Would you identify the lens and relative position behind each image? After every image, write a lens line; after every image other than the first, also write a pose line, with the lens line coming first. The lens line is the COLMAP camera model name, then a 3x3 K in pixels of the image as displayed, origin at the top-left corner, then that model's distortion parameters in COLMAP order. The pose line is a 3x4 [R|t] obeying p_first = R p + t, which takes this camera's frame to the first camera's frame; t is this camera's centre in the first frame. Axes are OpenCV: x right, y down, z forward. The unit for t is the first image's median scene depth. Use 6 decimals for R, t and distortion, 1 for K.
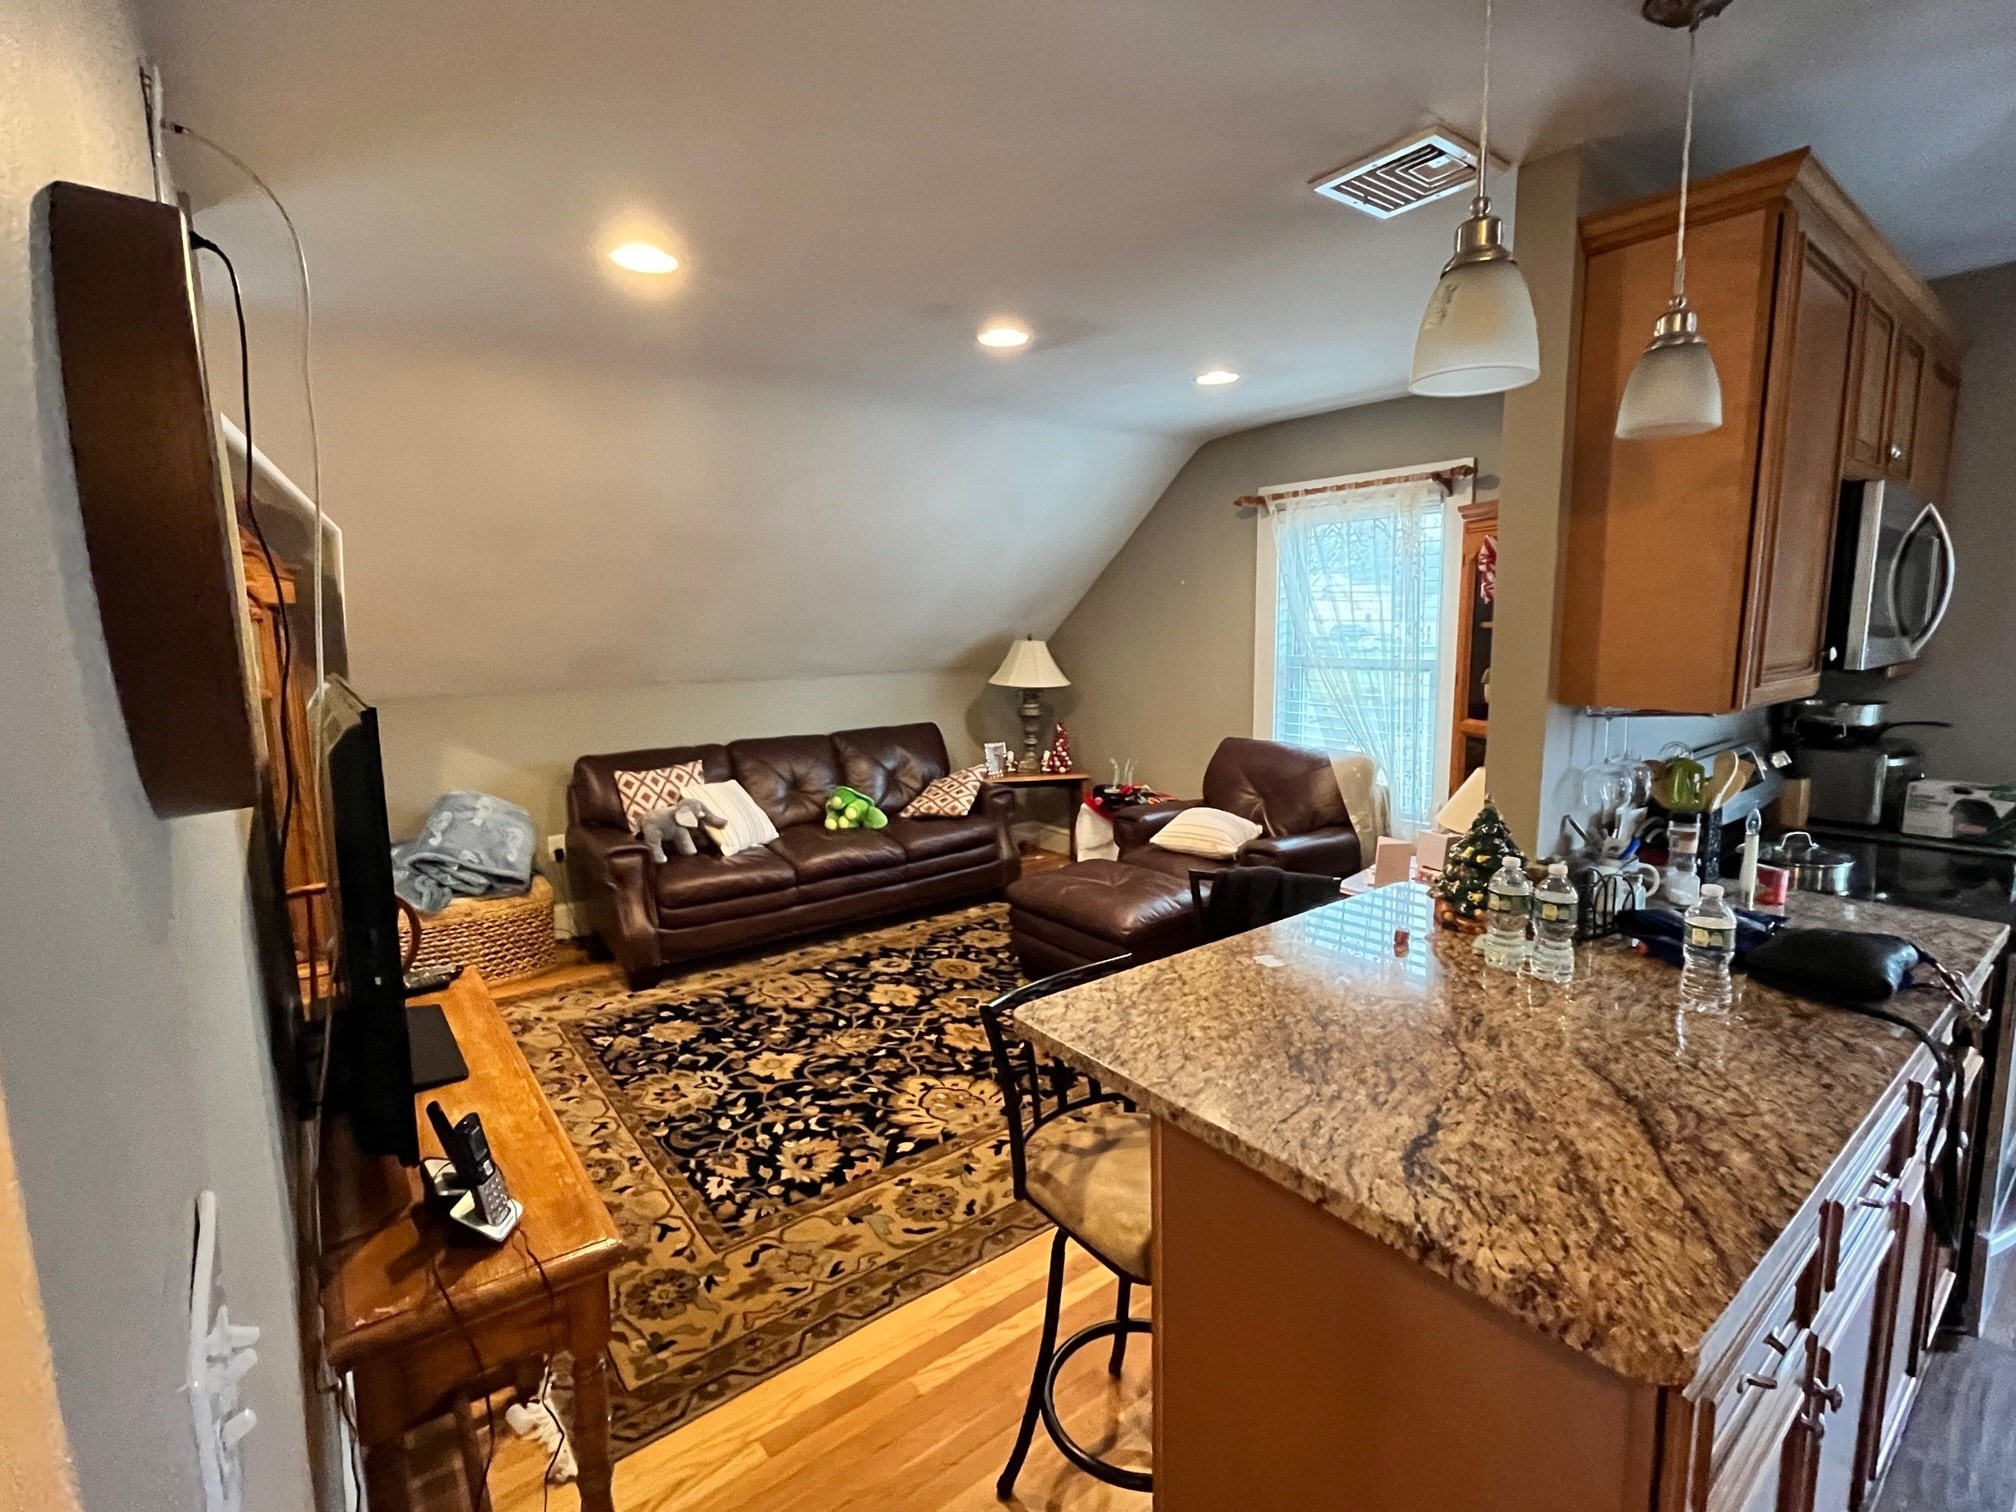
lens RADIAL K [[939.4, 0, 1012.2], [0, 939.4, 750.8], [0, 0, 1]] dist [-0.000421, -0.000170]
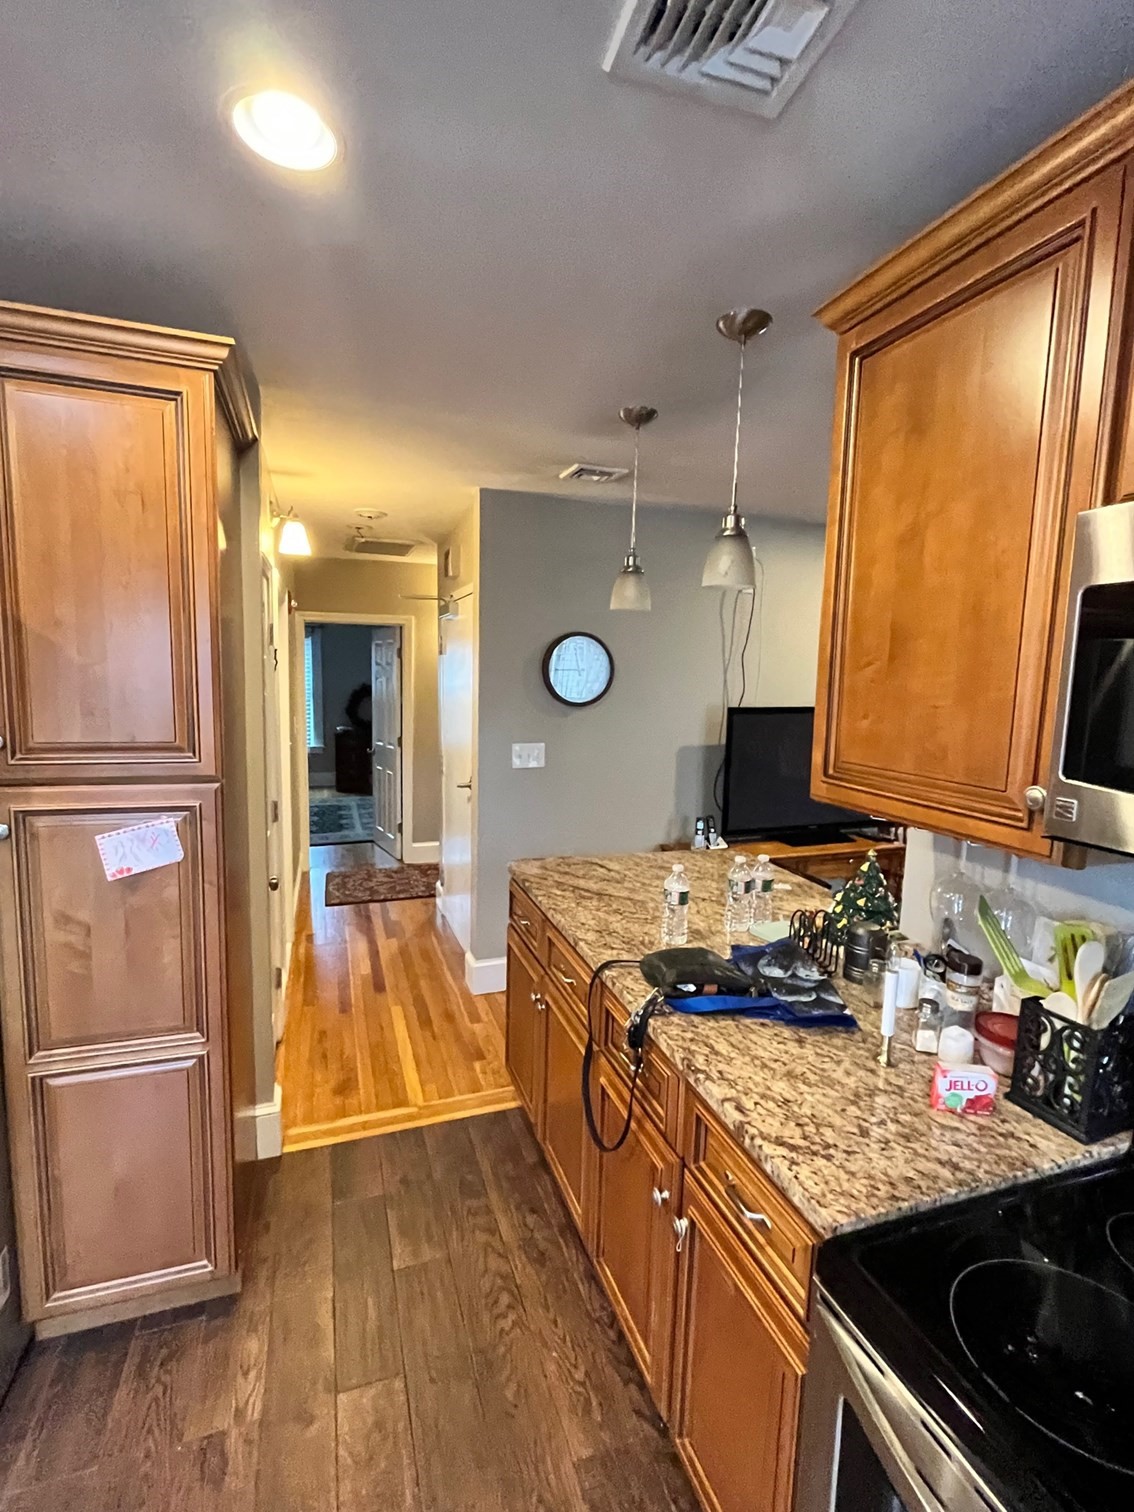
lens RADIAL K [[704.6, 0, 569.1], [0, 704.6, 761.0], [0, 0, 1]] dist [-0.000421, -0.000170]
pose [[-0.329064, 0.119910, -0.936664, 2.533719], [-0.145874, 0.973544, 0.175879, -0.290166], [0.932973, 0.194511, -0.302866, 1.514663]]
